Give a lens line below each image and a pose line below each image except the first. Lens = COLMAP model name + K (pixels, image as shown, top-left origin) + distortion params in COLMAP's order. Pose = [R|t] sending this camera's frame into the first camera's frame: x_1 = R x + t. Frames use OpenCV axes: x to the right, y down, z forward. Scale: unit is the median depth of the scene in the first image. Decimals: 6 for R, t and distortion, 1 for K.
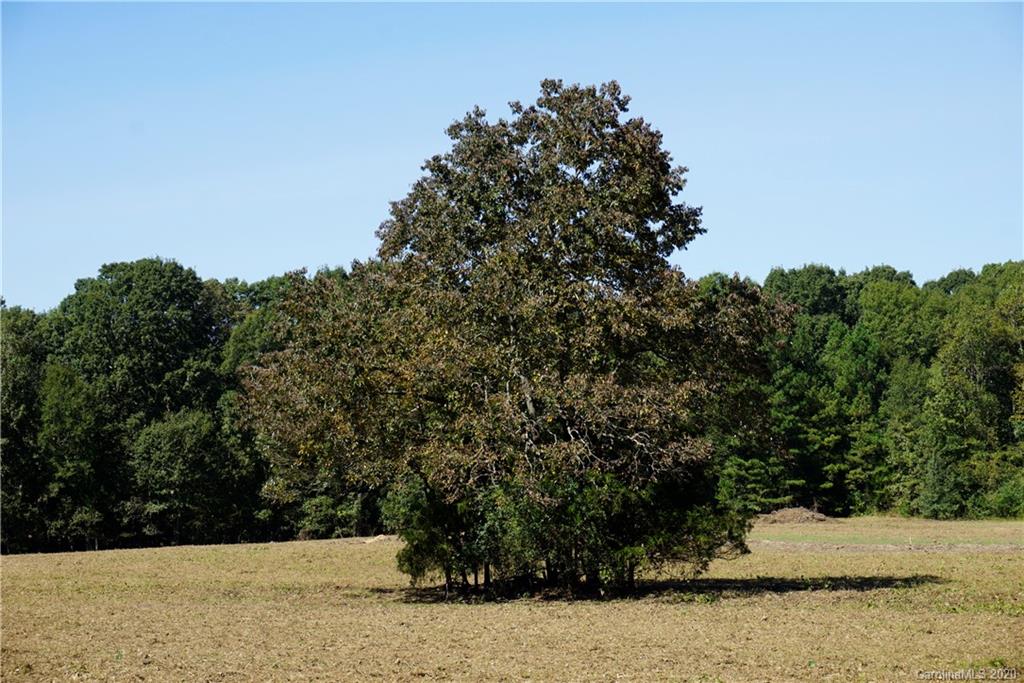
lens RADIAL K [[1999.7, 0, 514.4], [0, 1999.7, 343.6], [0, 0, 1]] dist [0.034453, 0.000000]
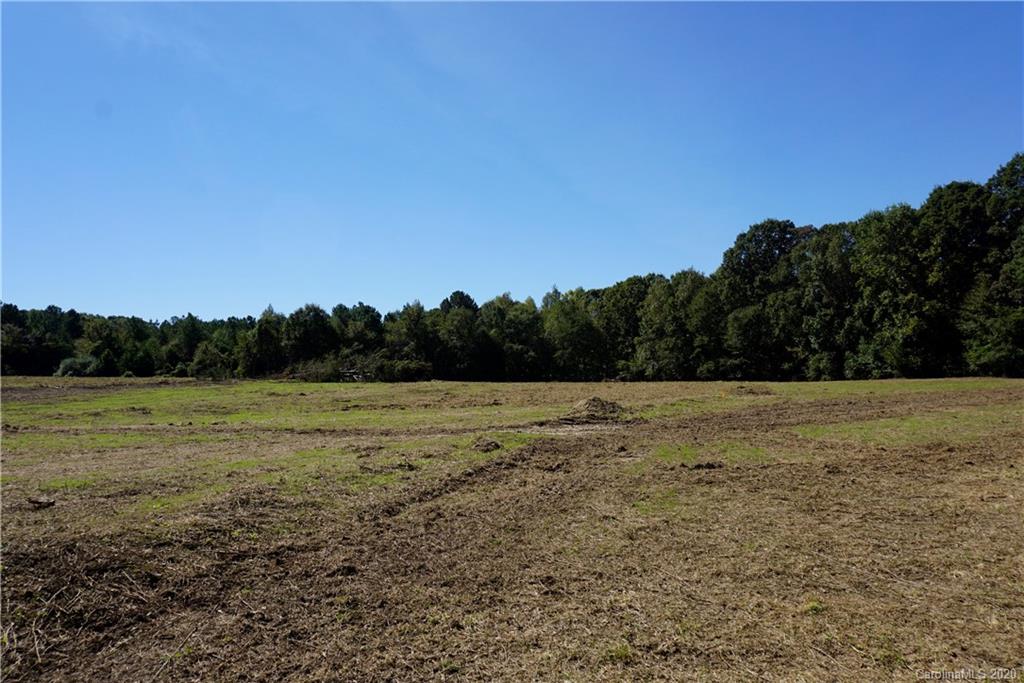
lens RADIAL K [[690.9, 0, 515.1], [0, 690.9, 342.5], [0, 0, 1]] dist [-0.042350, 0.035507]
pose [[0.227306, -0.024341, -0.973519, 0.370787], [0.083237, 0.996515, -0.005481, 0.052002], [0.970260, -0.079787, 0.228540, 0.670077]]
